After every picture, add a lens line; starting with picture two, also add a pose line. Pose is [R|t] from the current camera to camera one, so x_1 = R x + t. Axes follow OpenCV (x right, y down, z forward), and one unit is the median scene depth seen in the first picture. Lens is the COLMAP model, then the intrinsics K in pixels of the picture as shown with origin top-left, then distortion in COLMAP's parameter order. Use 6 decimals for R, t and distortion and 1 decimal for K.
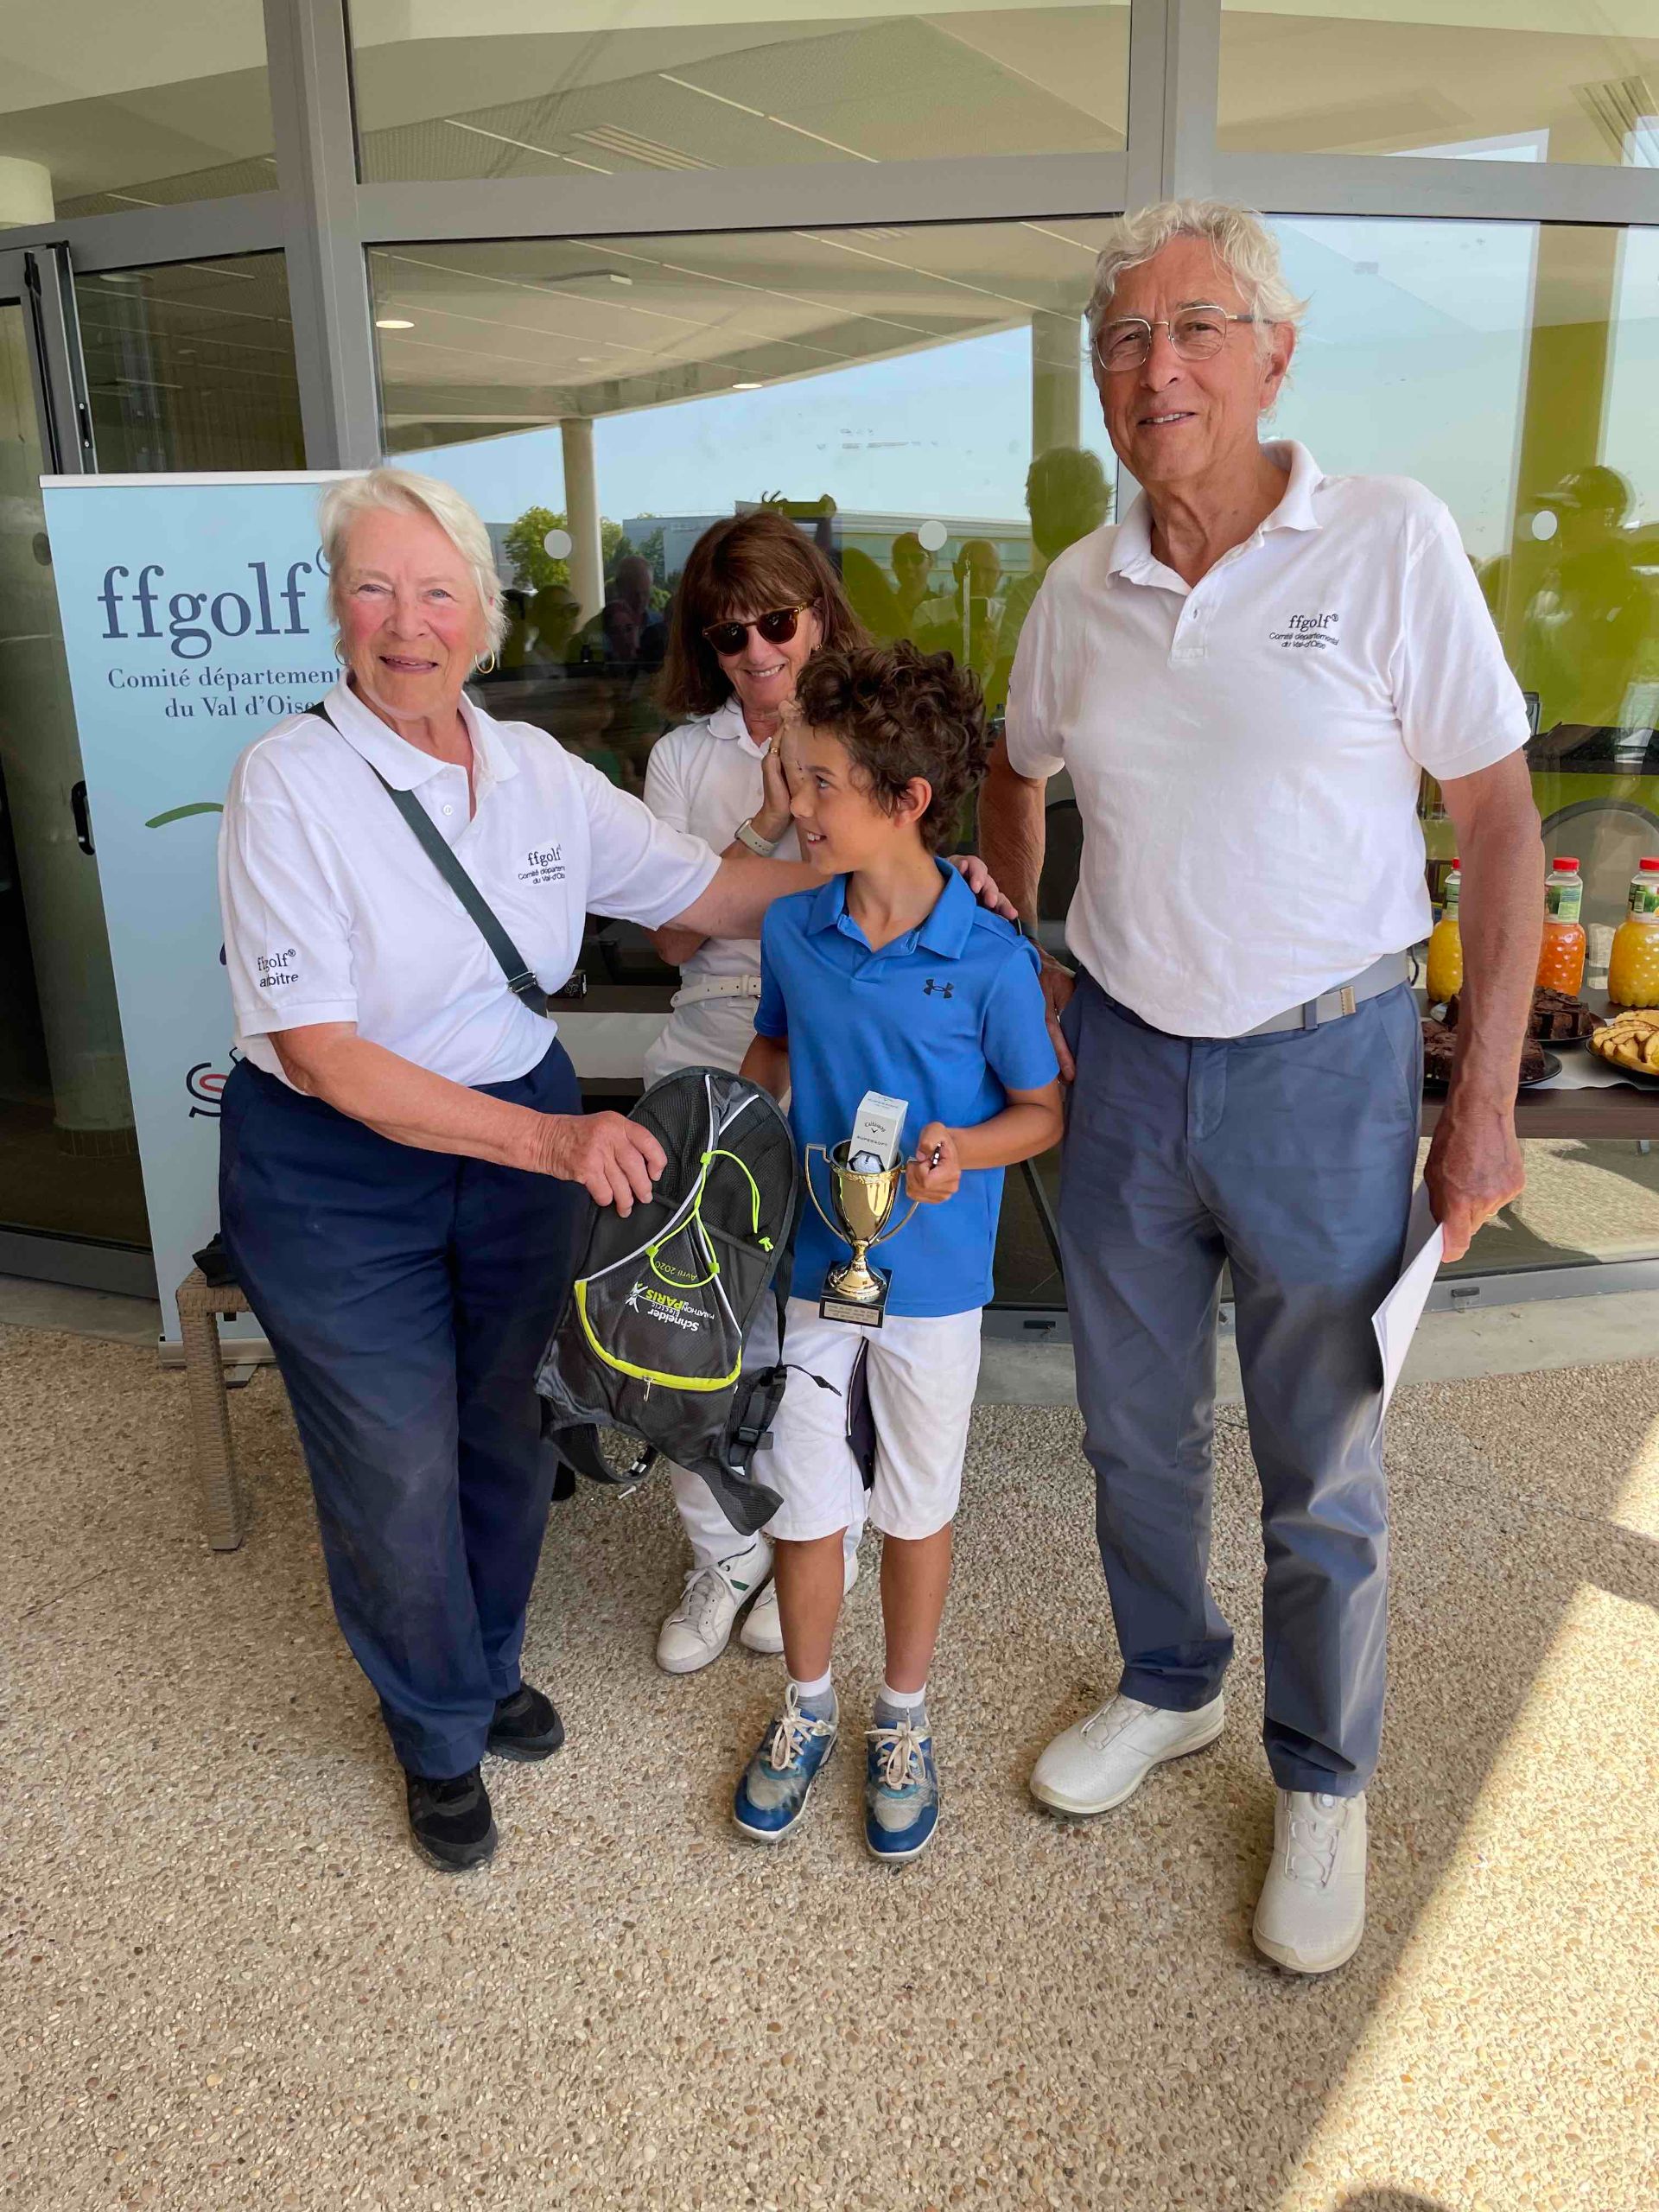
lens RADIAL K [[1676.1, 0, 810.1], [0, 1676.1, 1081.8], [0, 0, 1]] dist [0.077067, -0.105761]
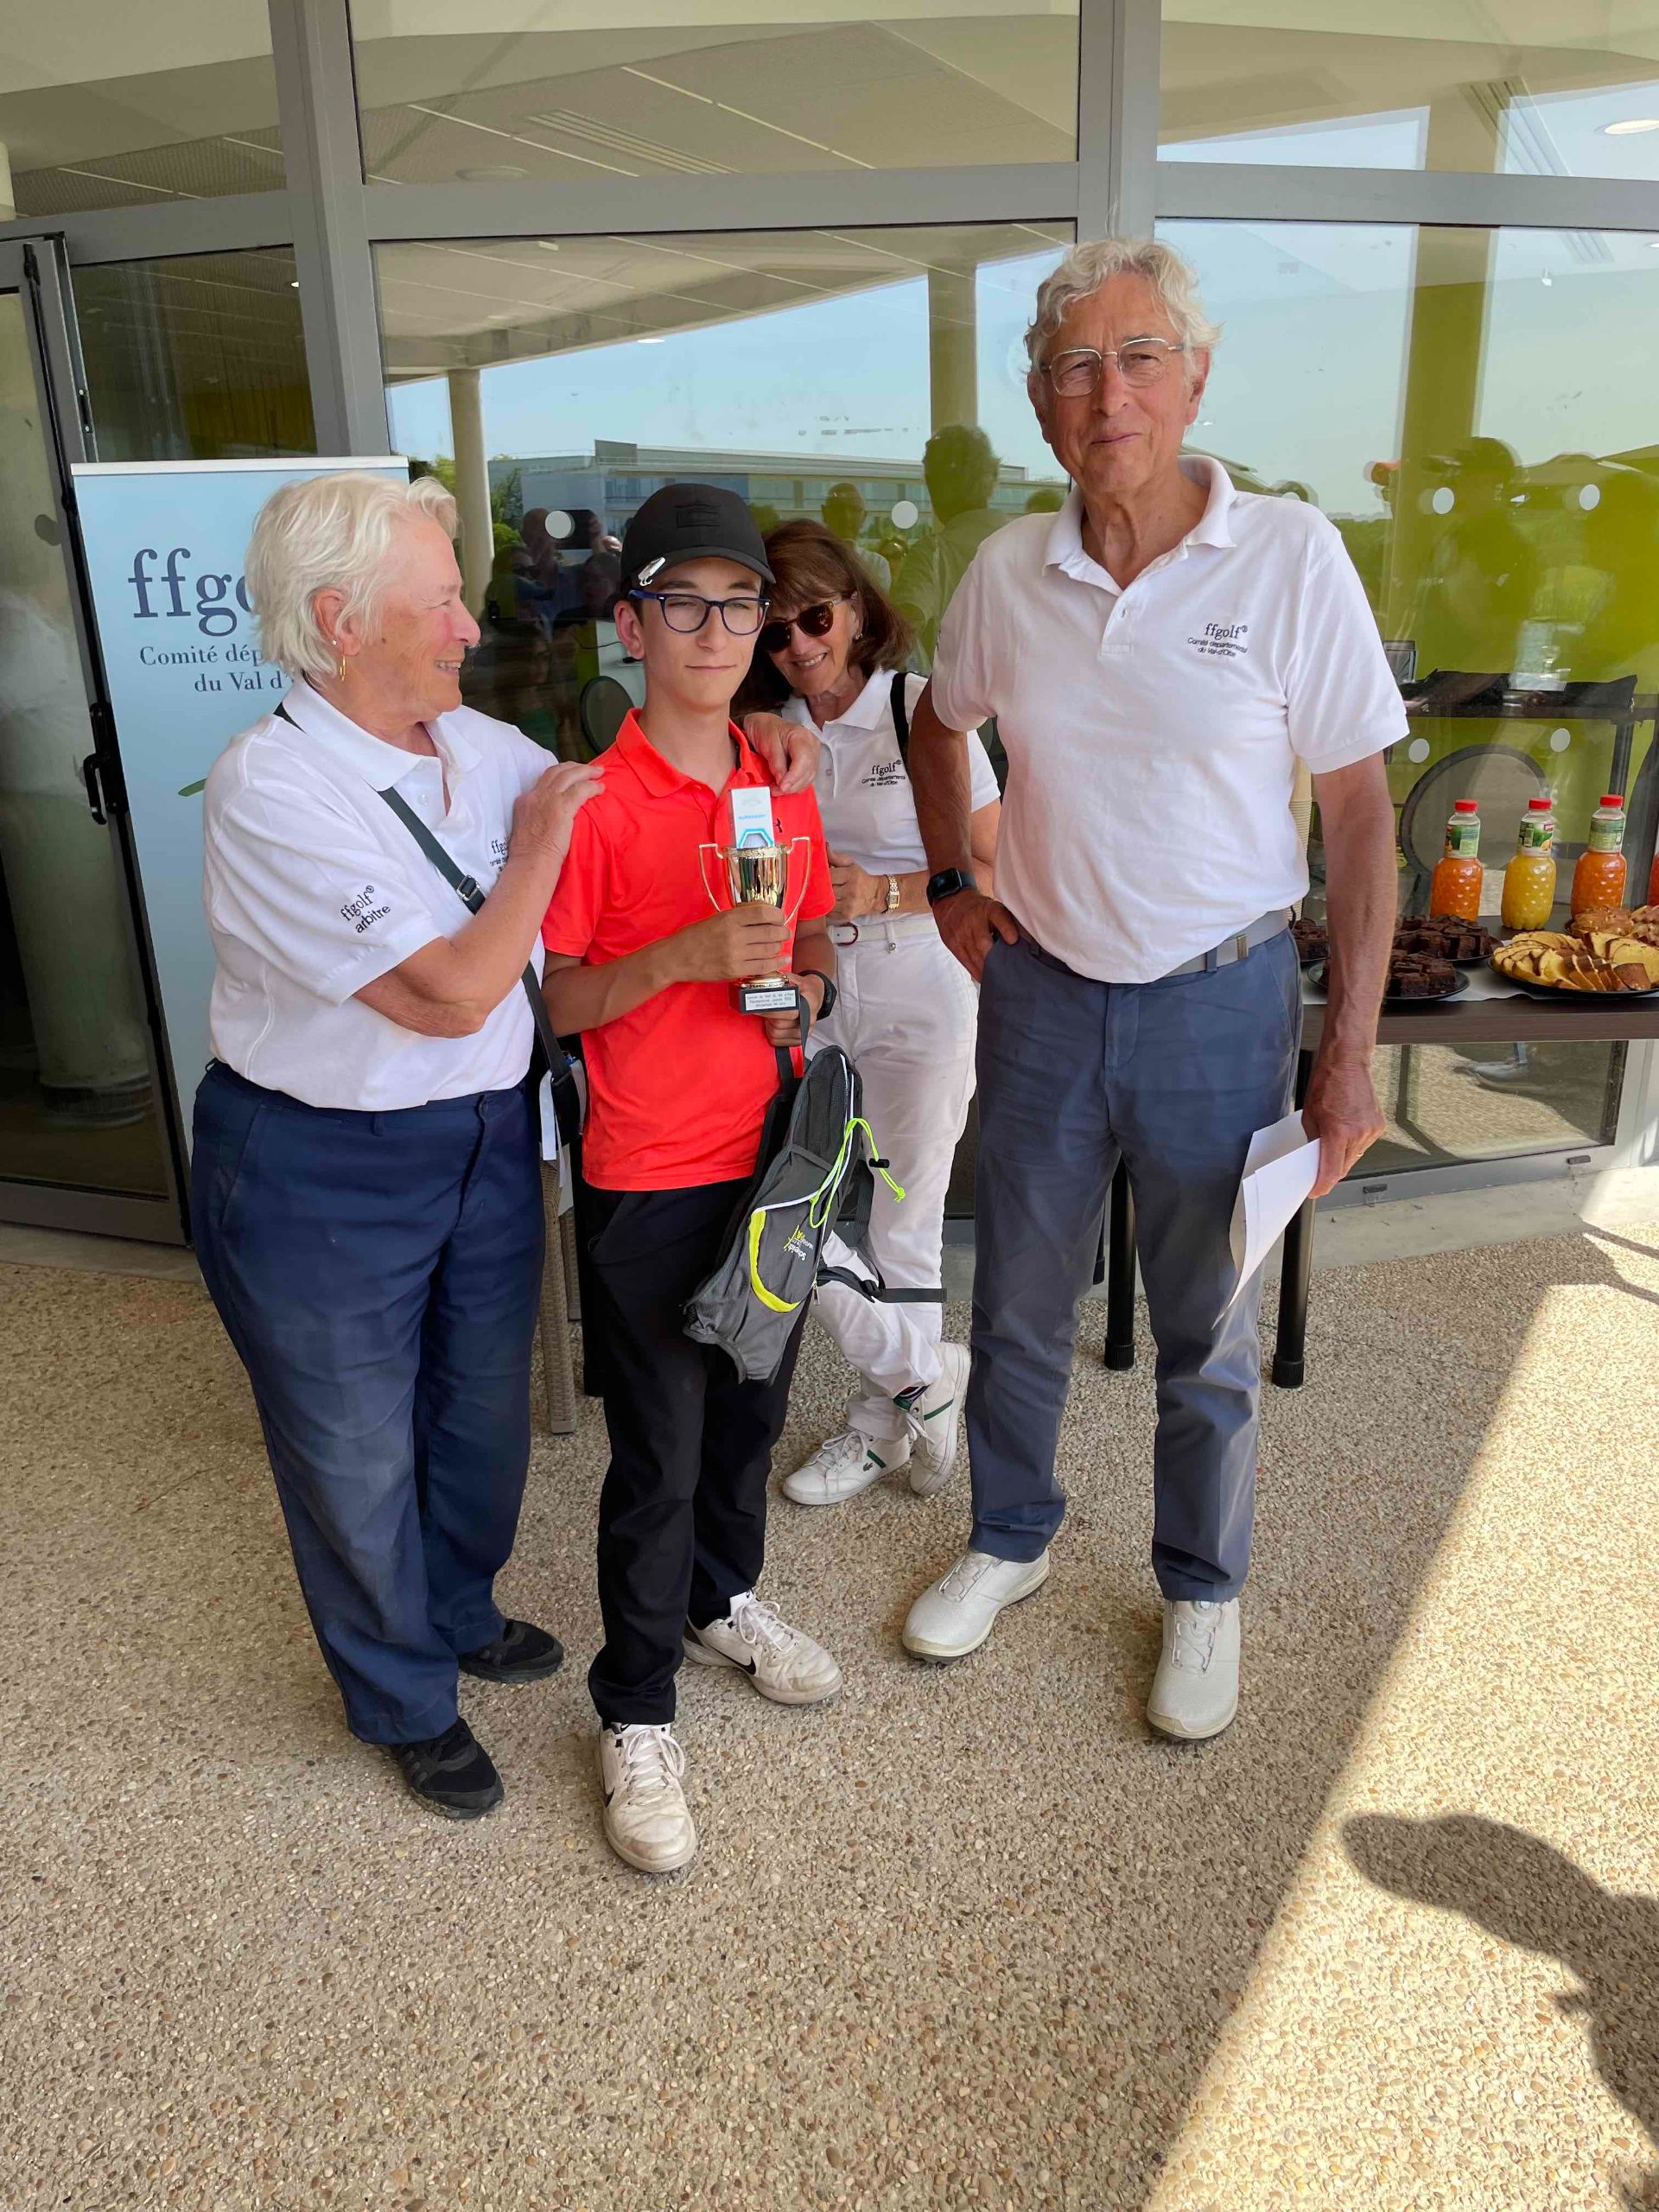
lens RADIAL K [[1676.1, 0, 807.0], [0, 1676.1, 1121.4], [0, 0, 1]] dist [0.077067, -0.105761]
pose [[0.997151, -0.031898, 0.068360, -0.120094], [0.028335, 0.998221, 0.052468, 0.016946], [-0.069912, -0.050381, 0.996280, -0.170616]]
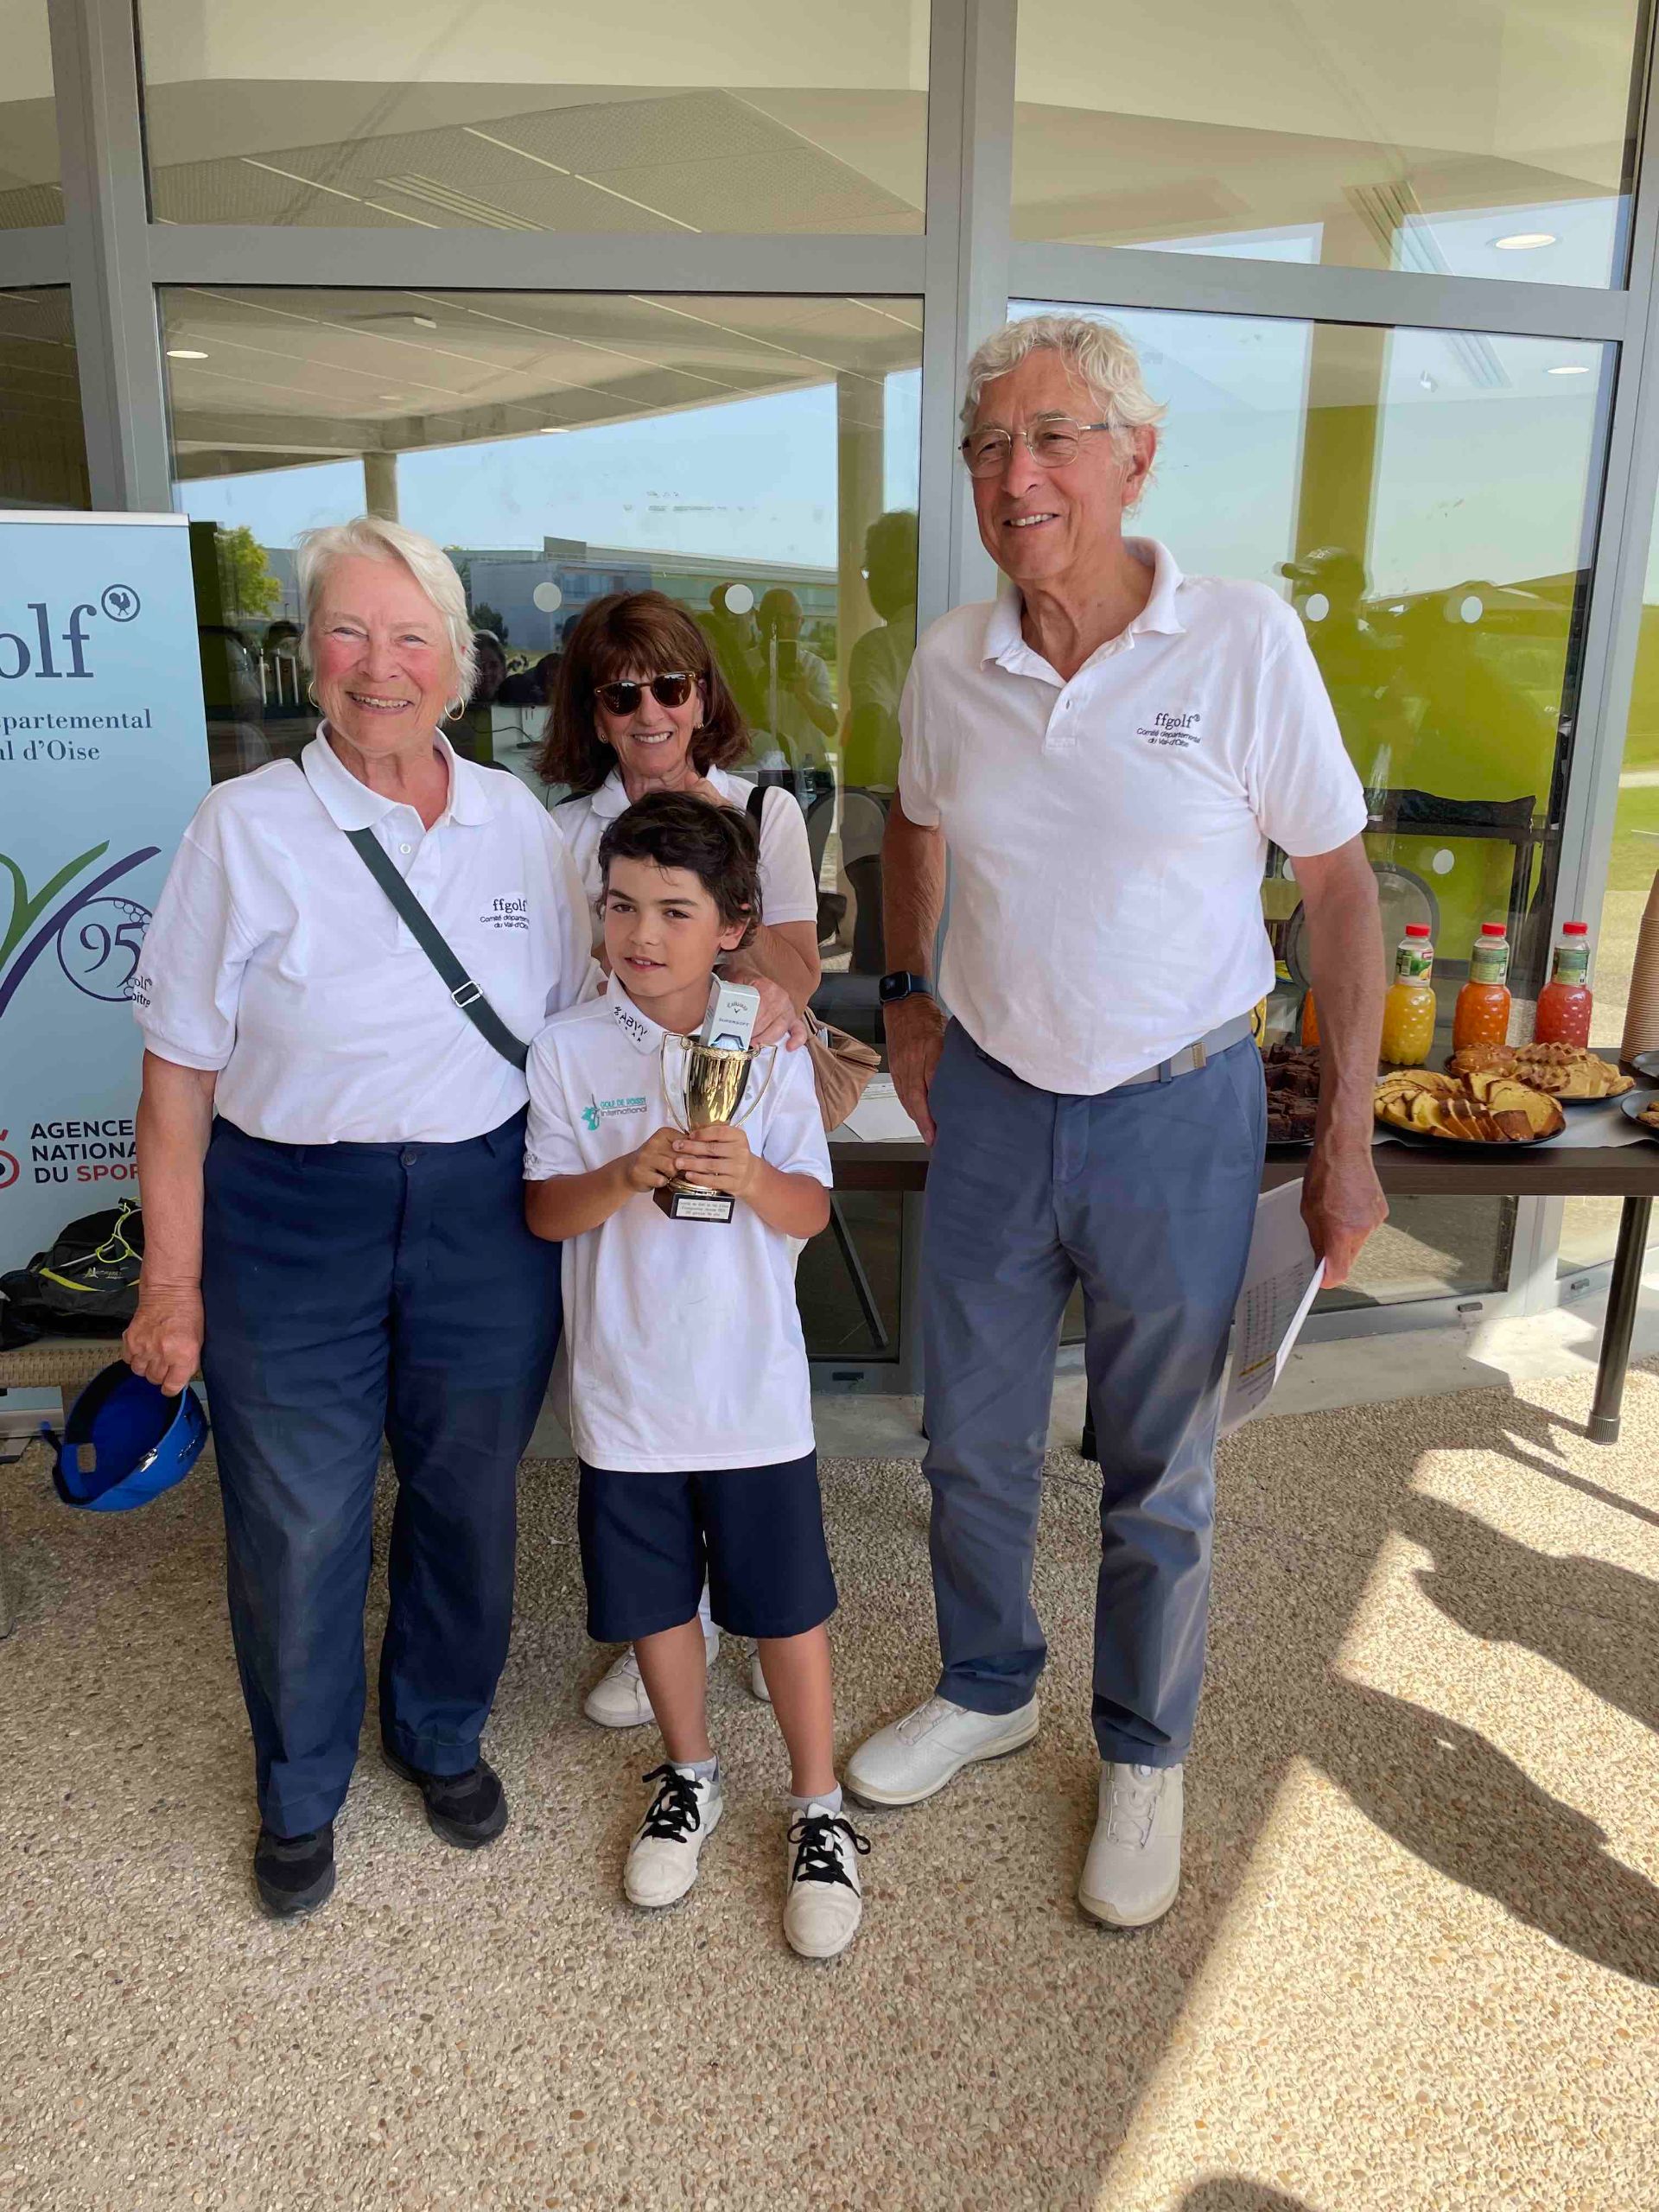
lens RADIAL K [[1676.1, 0, 812.7], [0, 1676.1, 1082.2], [0, 0, 1]] dist [0.077067, -0.105761]
pose [[0.993602, -0.001214, 0.112933, 0.003837], [0.003743, 0.999747, -0.022182, -0.016869], [-0.112878, 0.022463, 0.993355, -0.004005]]
